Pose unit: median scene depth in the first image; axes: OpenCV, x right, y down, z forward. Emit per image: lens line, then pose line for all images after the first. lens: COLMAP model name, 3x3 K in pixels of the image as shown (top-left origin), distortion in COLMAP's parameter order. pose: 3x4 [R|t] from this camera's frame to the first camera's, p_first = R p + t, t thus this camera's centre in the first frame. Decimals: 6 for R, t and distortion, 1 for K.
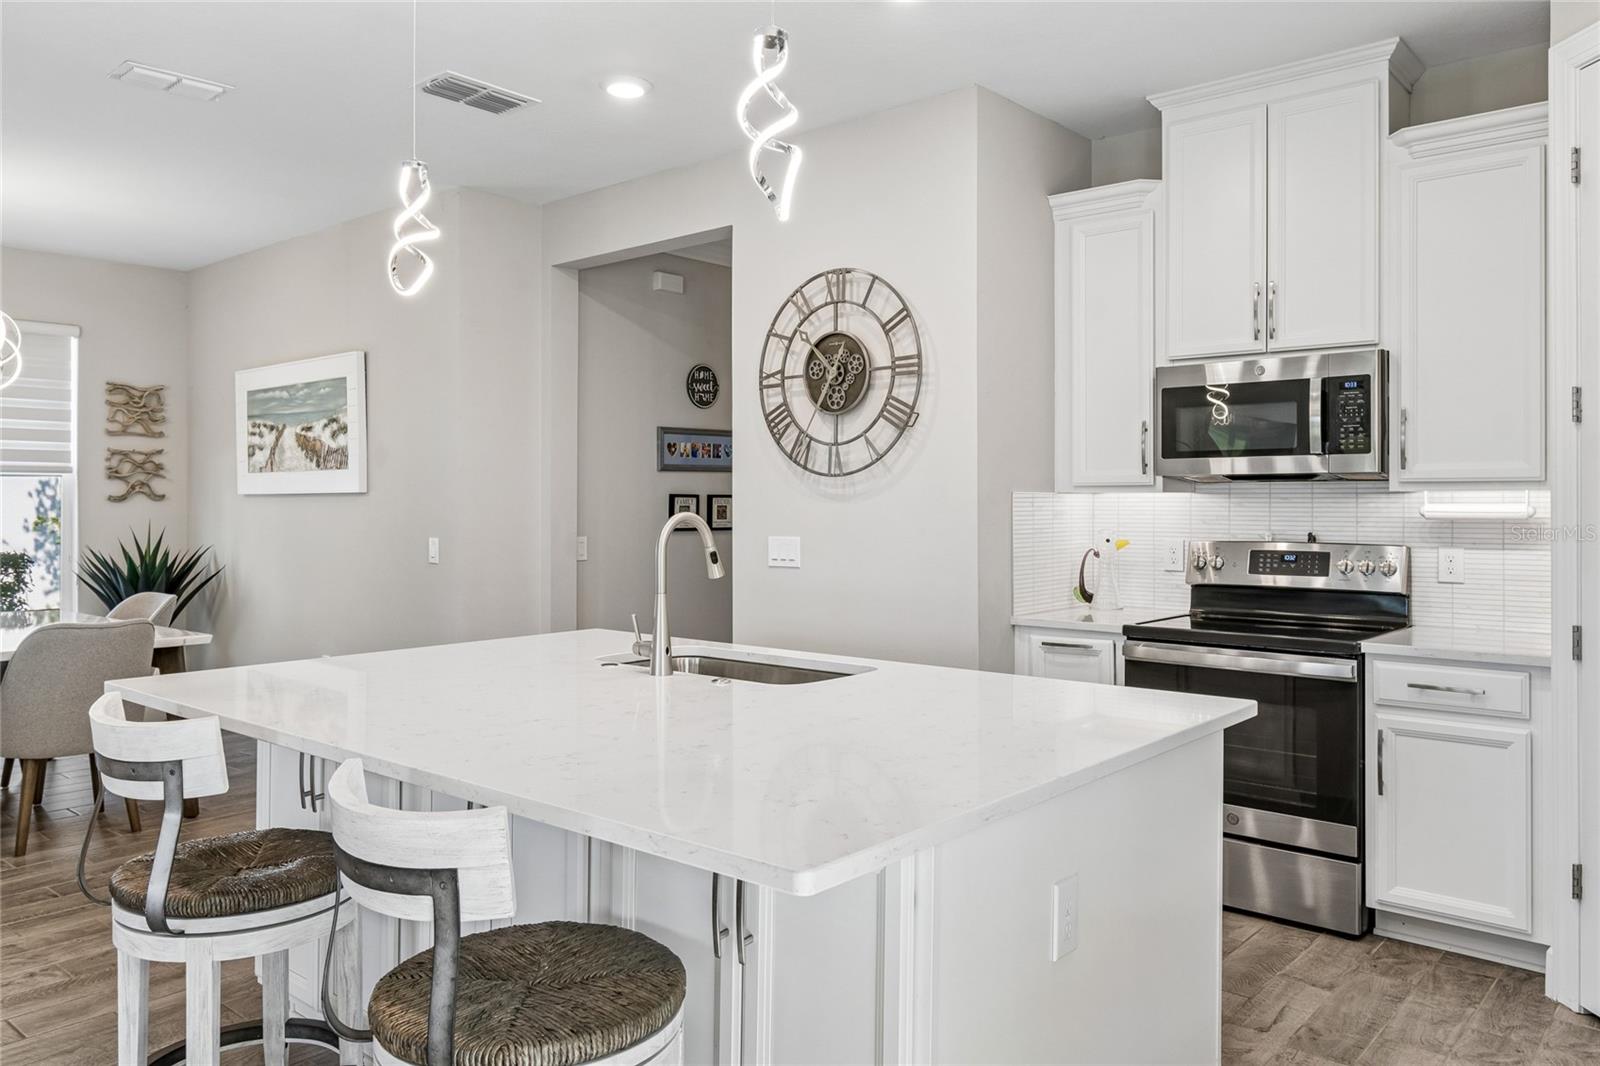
lens RADIAL K [[1137.4, 0, 772.1], [0, 1137.4, 500.5], [0, 0, 1]] dist [-0.006023, -0.008084]
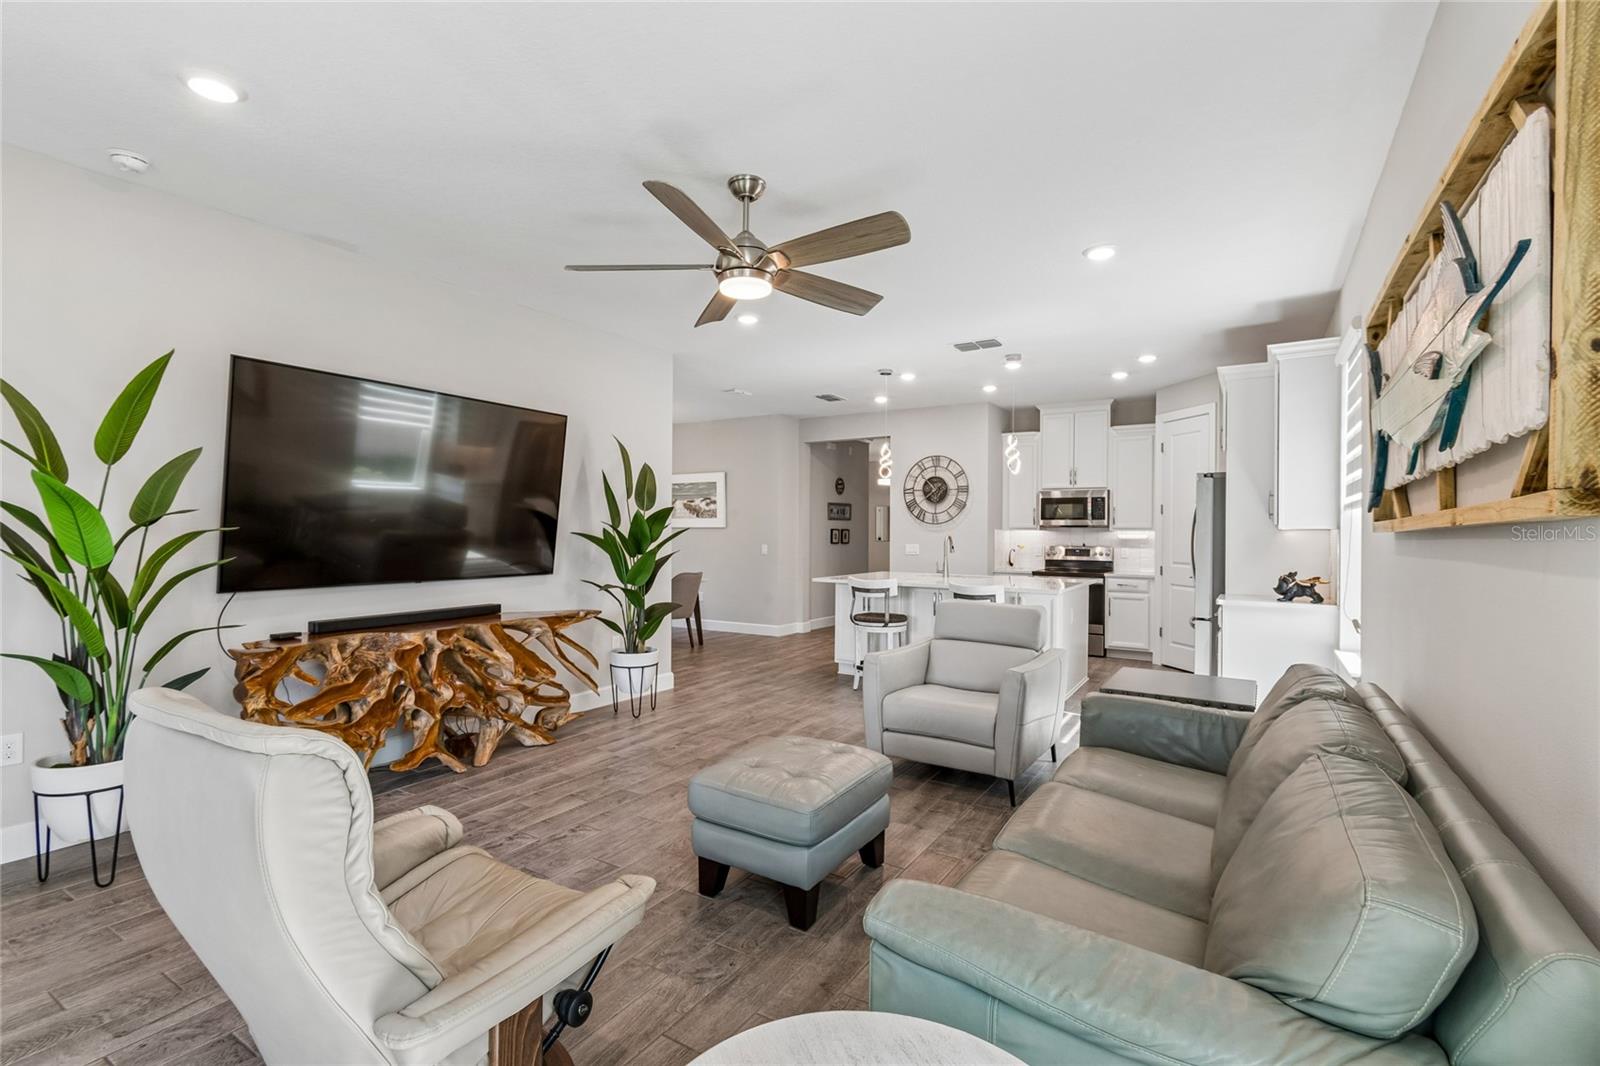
lens RADIAL K [[704.4, 0, 794.0], [0, 704.4, 535.5], [0, 0, 1]] dist [0.000732, -0.000803]
pose [[0.988111, 0.005591, 0.153642, -0.633963], [-0.006795, 0.999950, 0.007309, -0.002497], [-0.153593, -0.008266, 0.988100, -0.836585]]
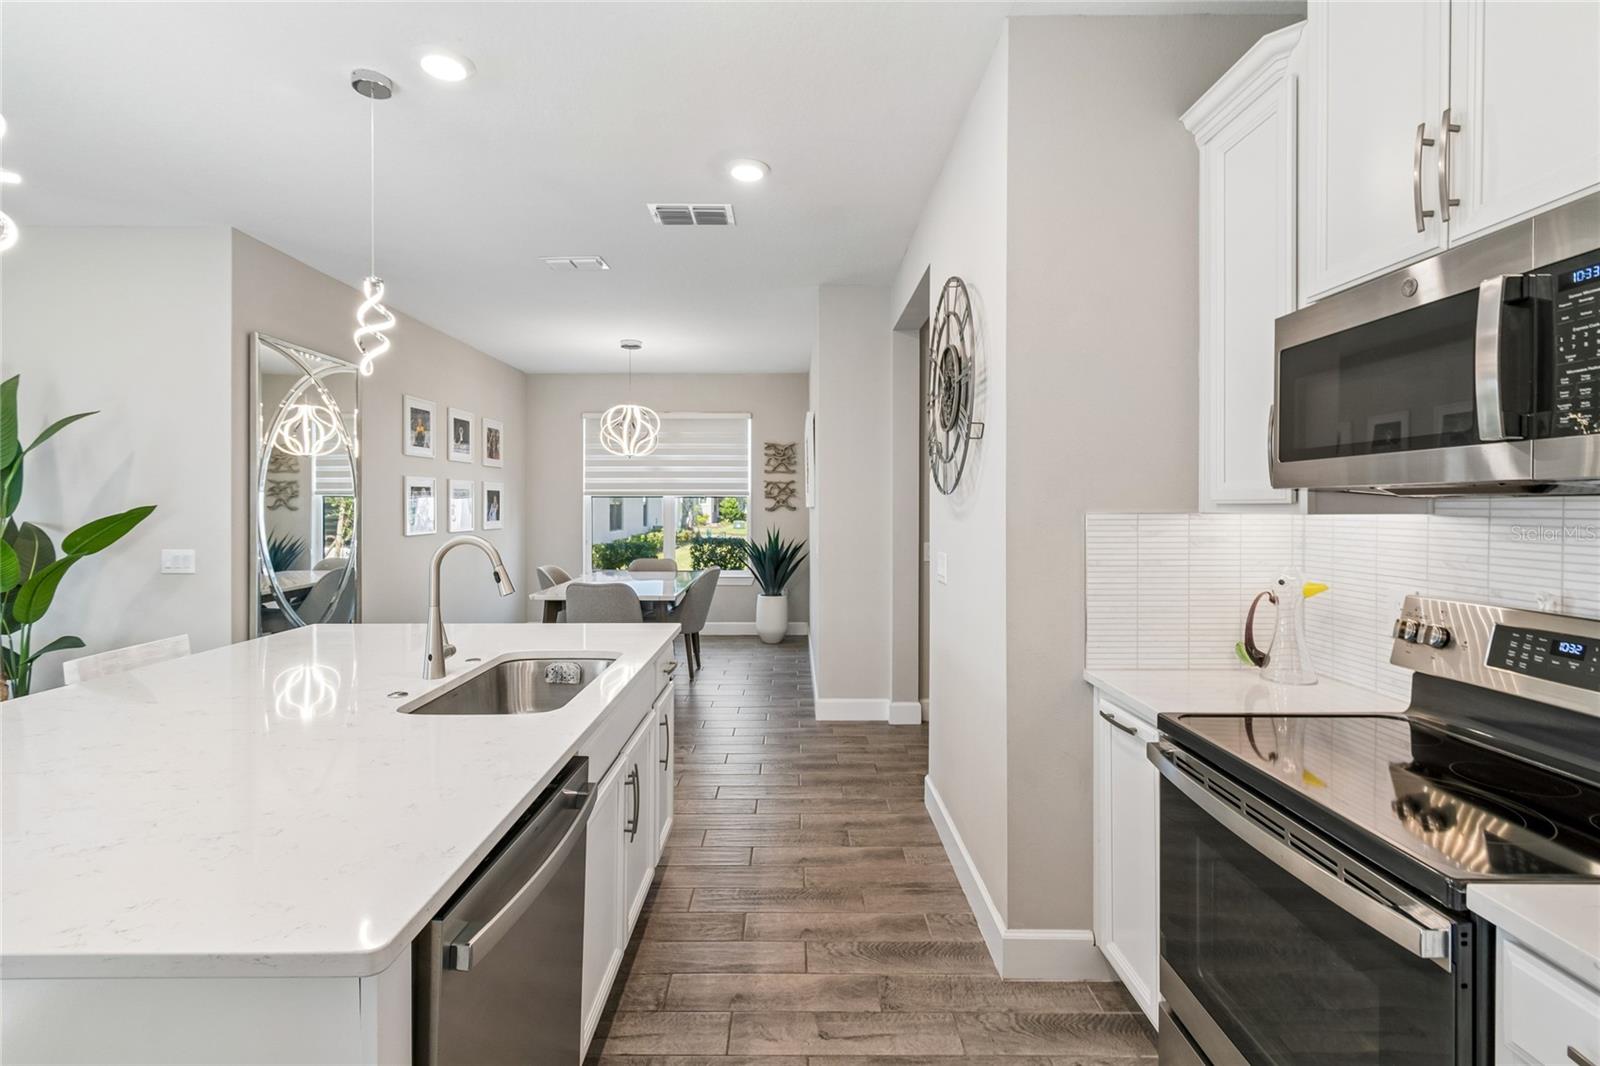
lens RADIAL K [[704.4, 0, 804.4], [0, 704.4, 510.5], [0, 0, 1]] dist [0.000732, -0.000803]
pose [[0.679948, 0.004332, -0.733248, 0.438127], [0.001098, 0.999975, 0.006925, -0.012597], [0.733260, -0.005514, 0.679926, 0.521608]]
